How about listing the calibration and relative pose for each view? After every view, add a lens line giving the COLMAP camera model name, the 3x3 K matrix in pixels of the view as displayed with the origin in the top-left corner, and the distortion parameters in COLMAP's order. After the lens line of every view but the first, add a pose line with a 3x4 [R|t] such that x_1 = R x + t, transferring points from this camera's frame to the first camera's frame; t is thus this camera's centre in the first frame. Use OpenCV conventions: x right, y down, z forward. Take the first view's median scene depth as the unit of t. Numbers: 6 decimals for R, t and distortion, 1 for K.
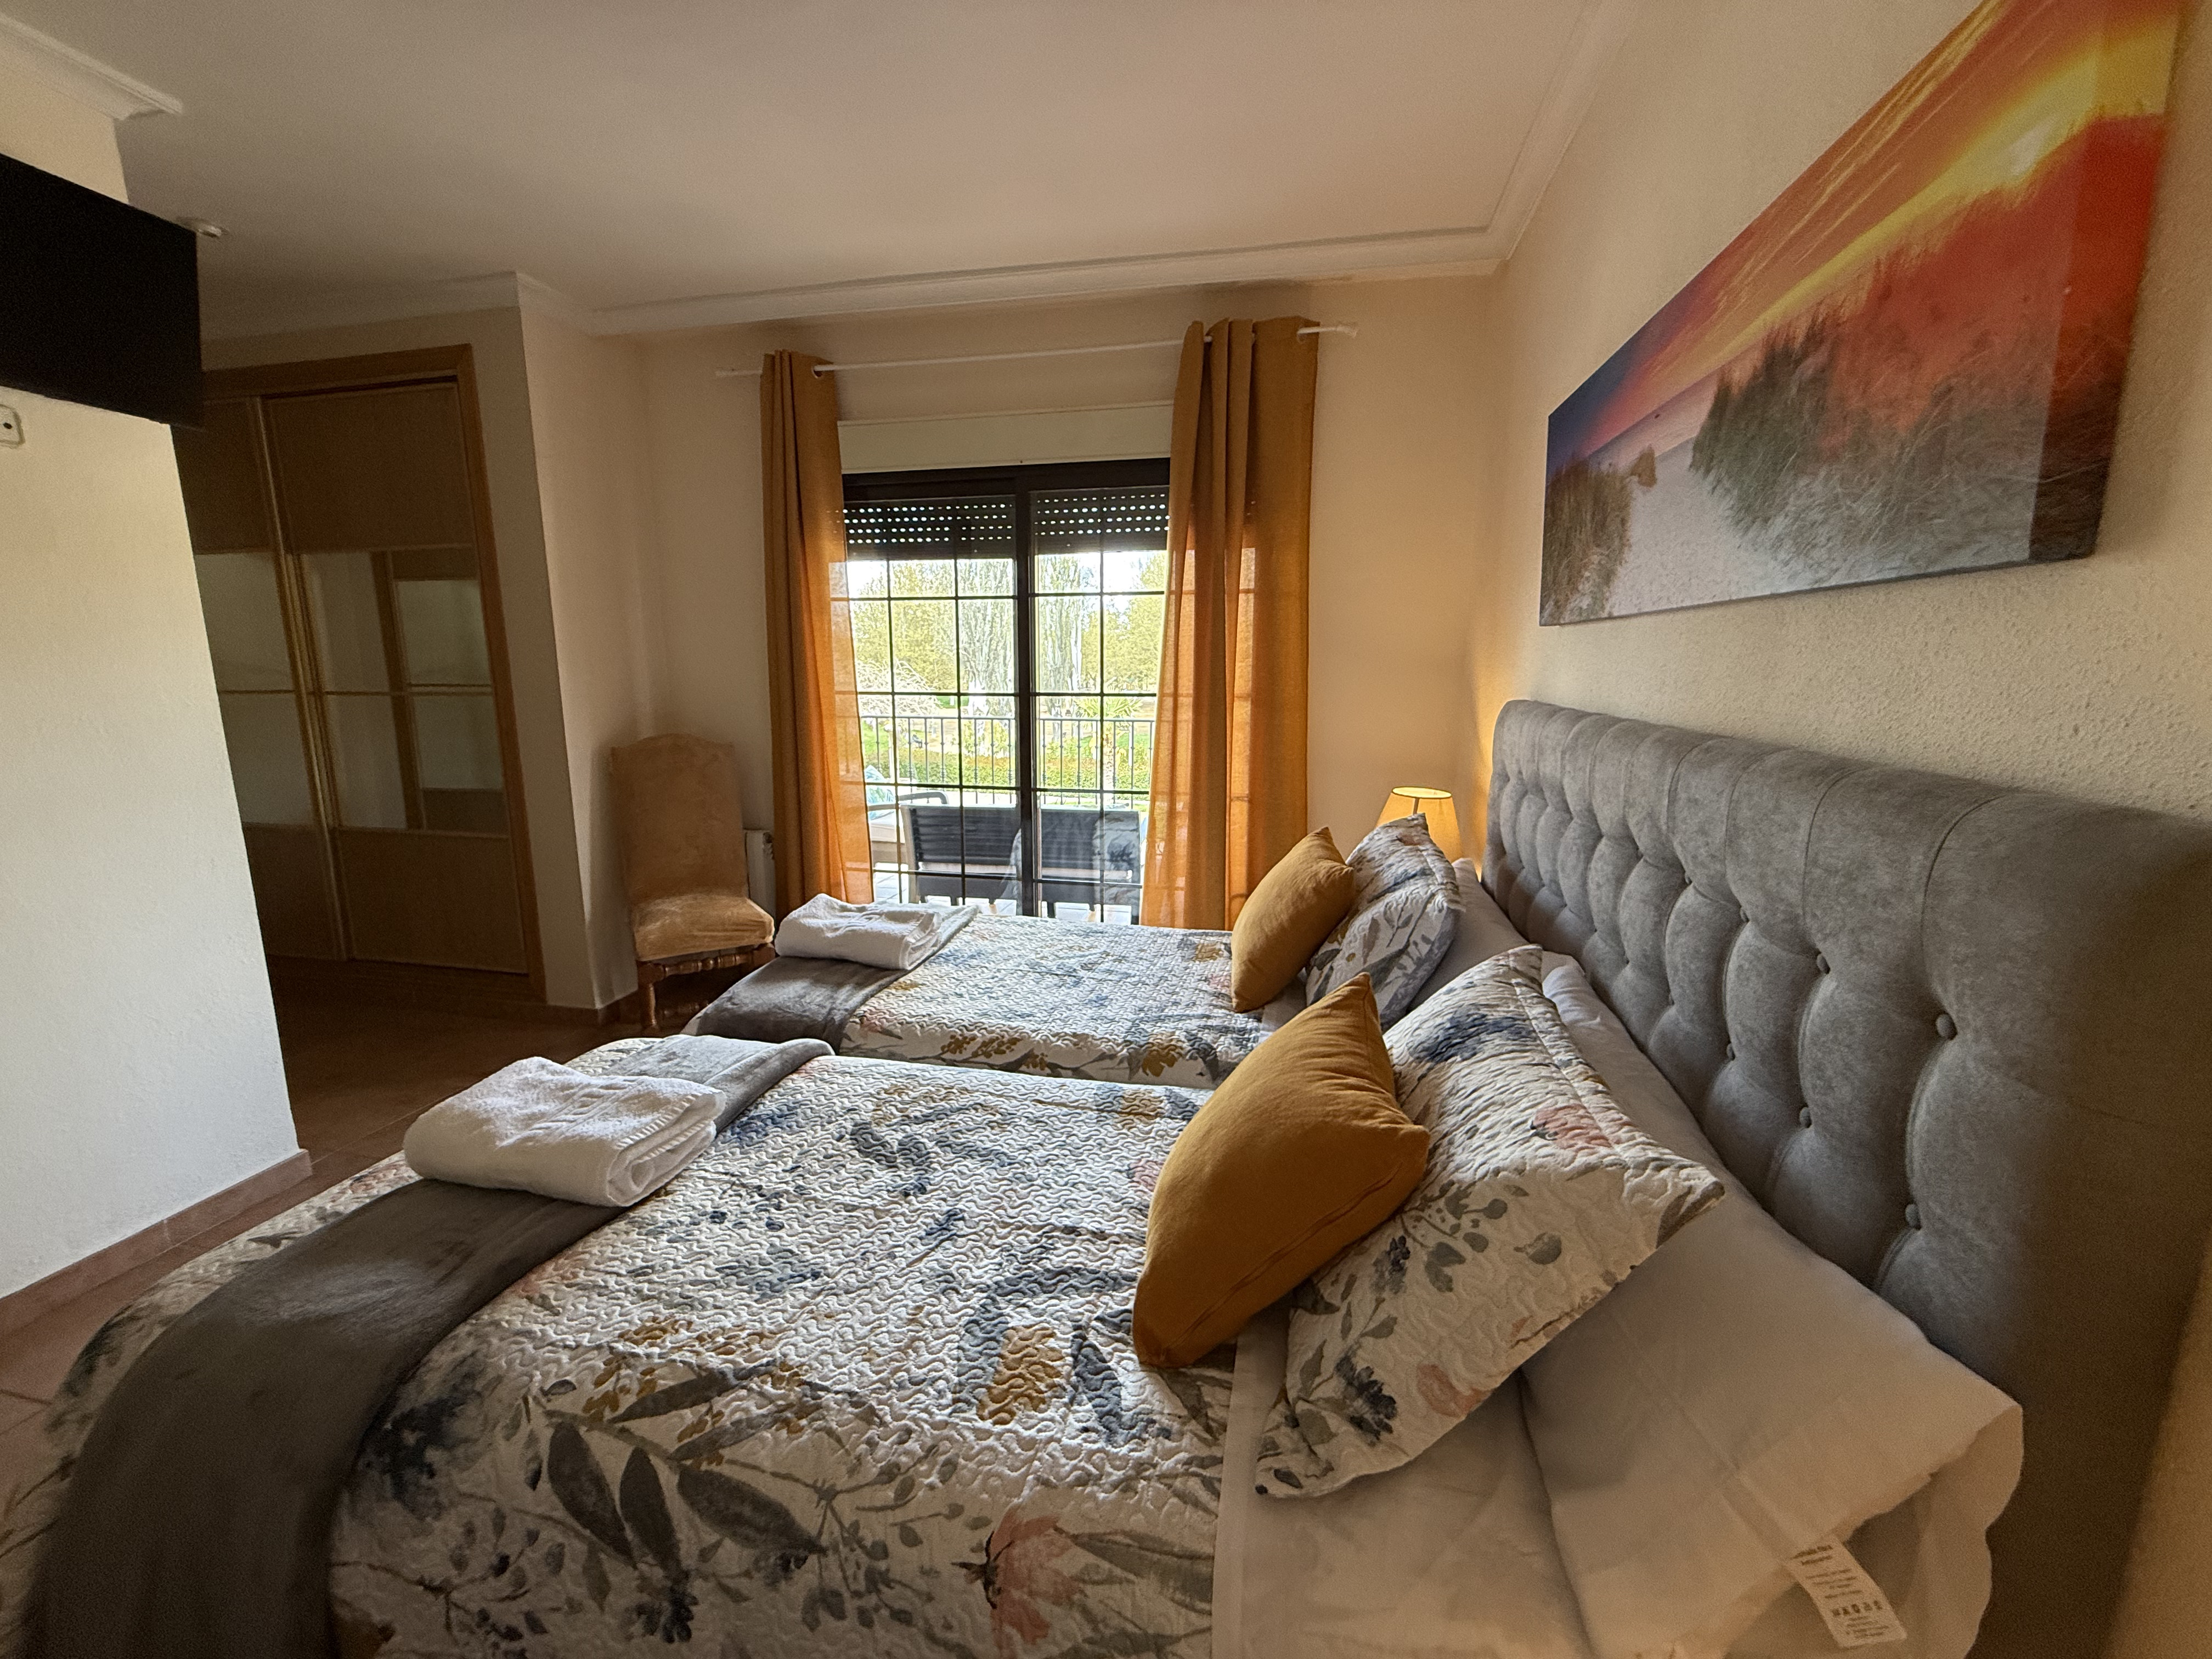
lens RADIAL K [[882.7, 0, 1098.5], [0, 882.7, 826.8], [0, 0, 1]] dist [0.000248, 0.000714]
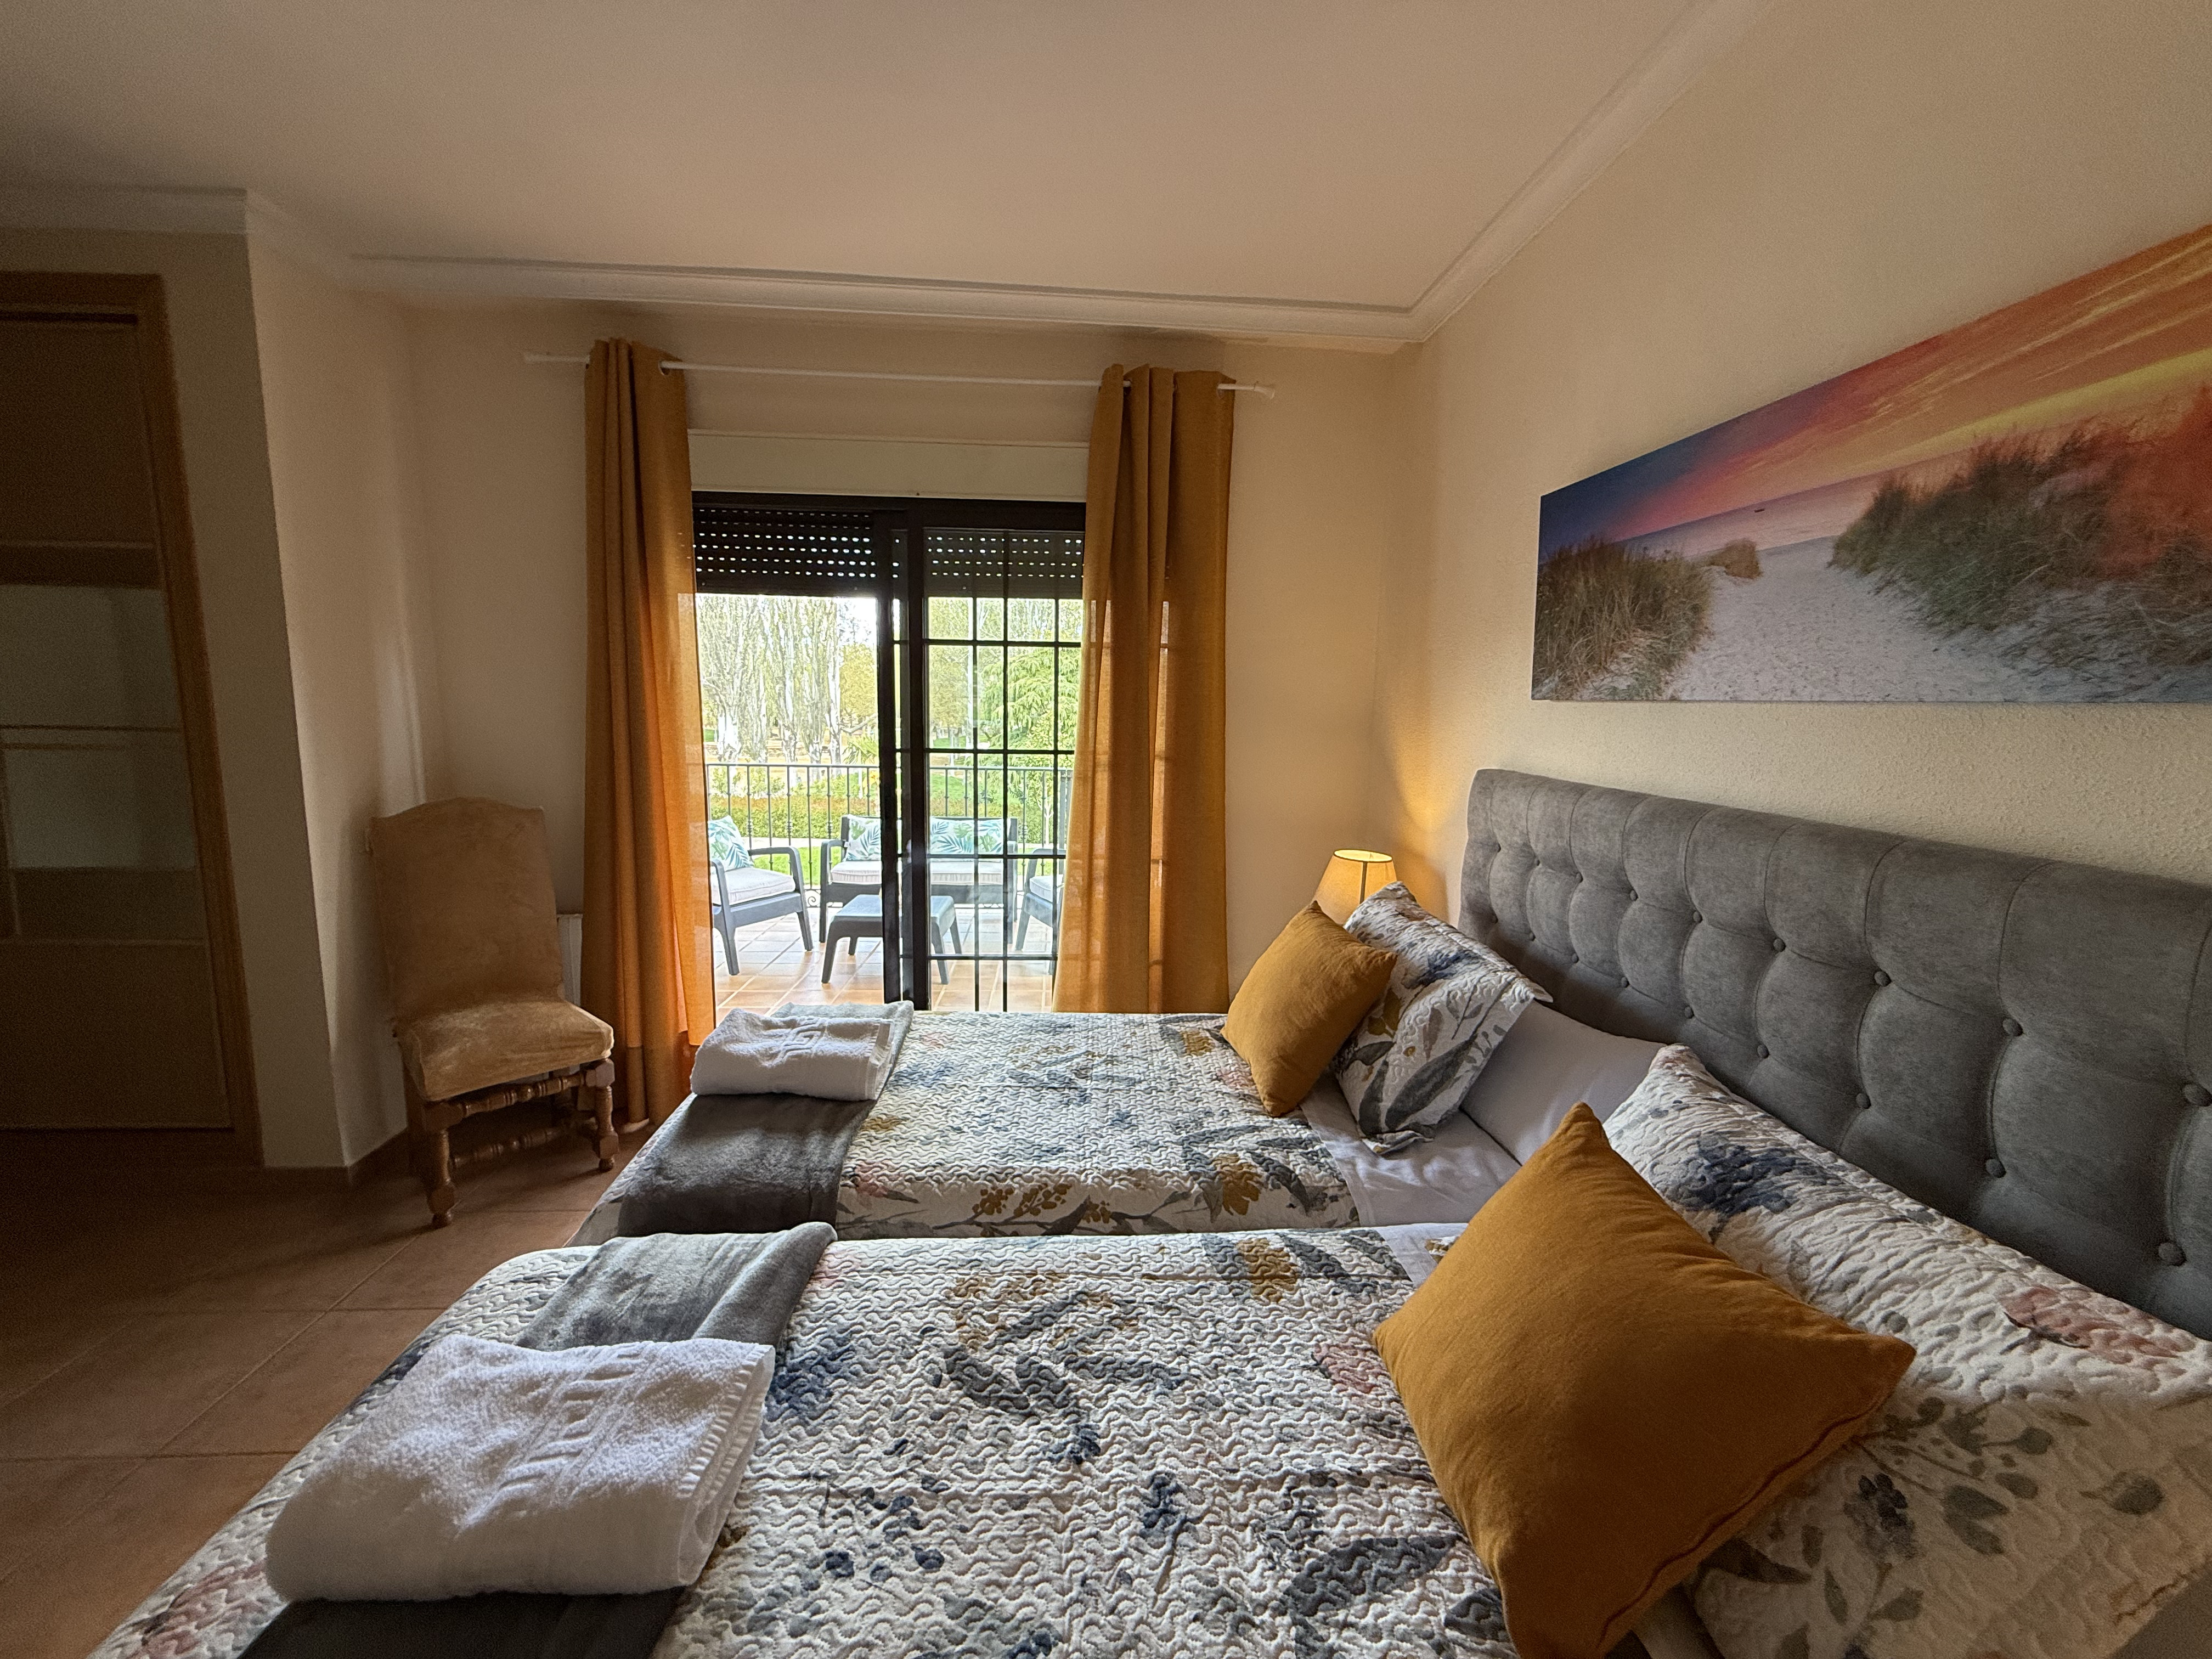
lens RADIAL K [[882.7, 0, 1098.5], [0, 882.7, 826.8], [0, 0, 1]] dist [0.000248, 0.000714]
pose [[0.963516, -0.019586, 0.266932, -0.268181], [0.030327, 0.998885, -0.036176, -0.063659], [-0.265926, 0.042952, 0.963036, 0.173062]]
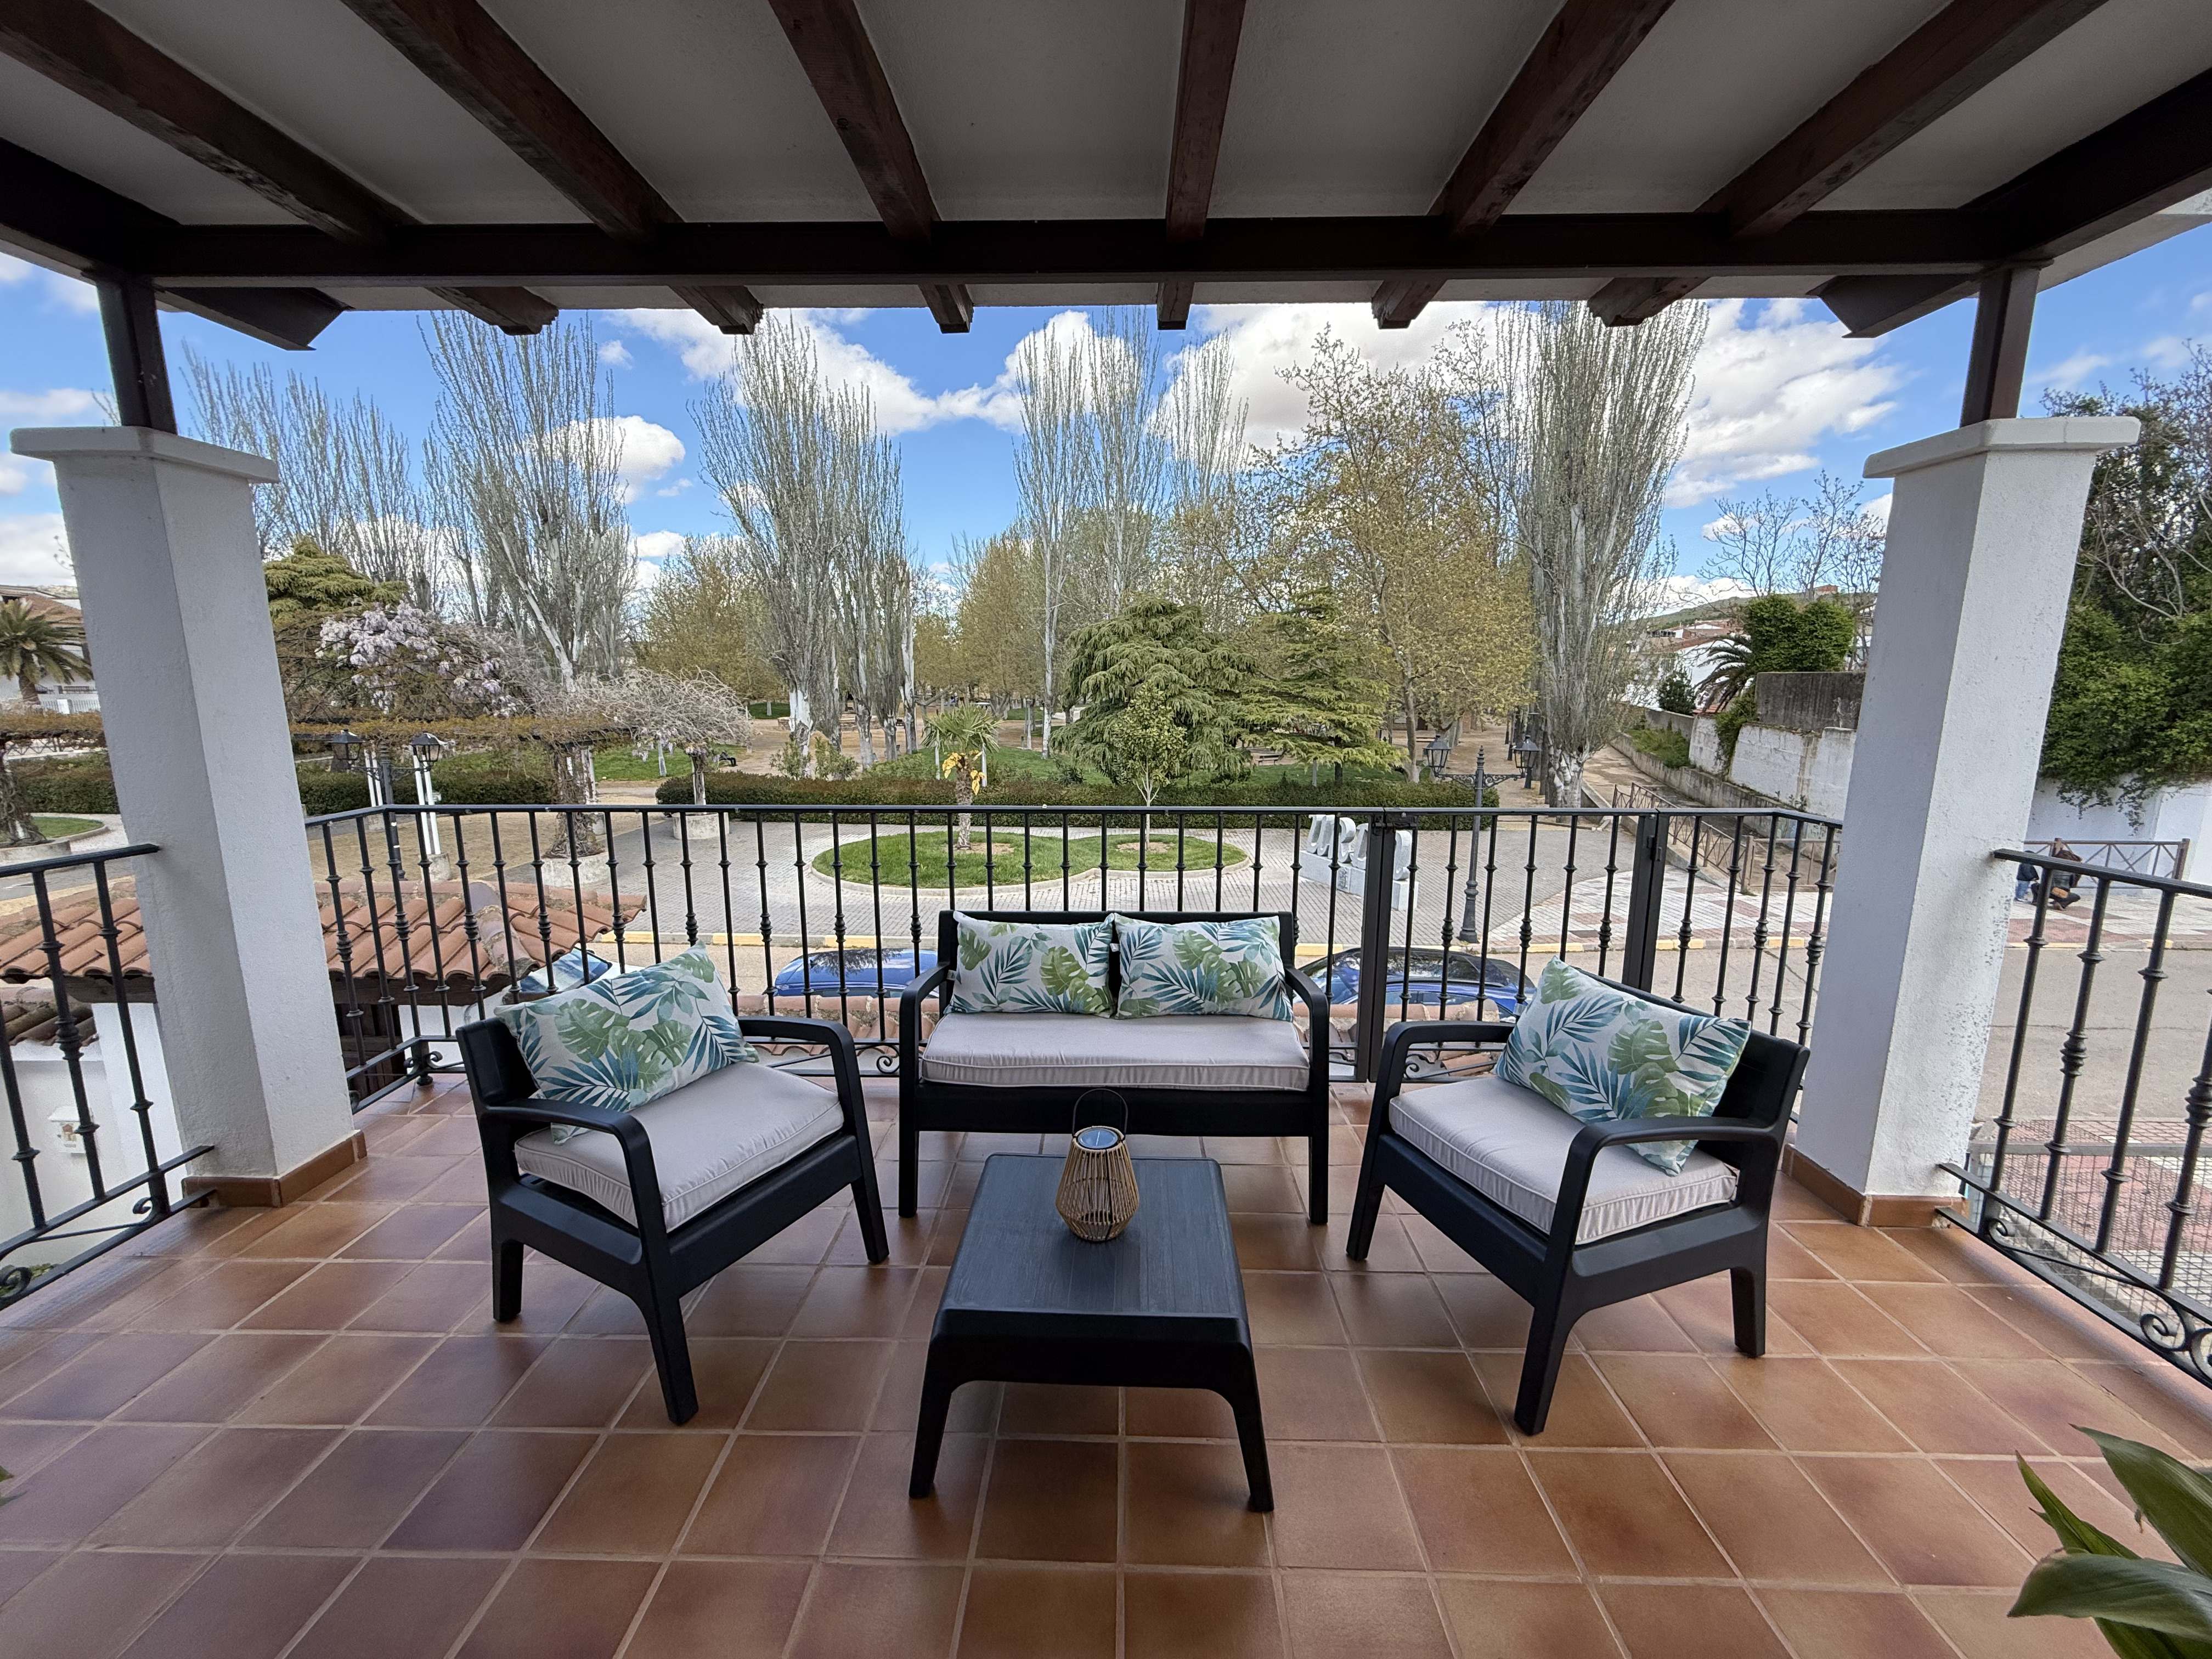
lens RADIAL K [[882.7, 0, 1098.5], [0, 882.7, 826.8], [0, 0, 1]] dist [0.000248, 0.000714]
pose [[0.981558, -0.032662, 0.188354, -0.322834], [0.033909, 0.999419, -0.003401, -0.372435], [-0.188134, 0.009725, 0.982095, 1.820859]]
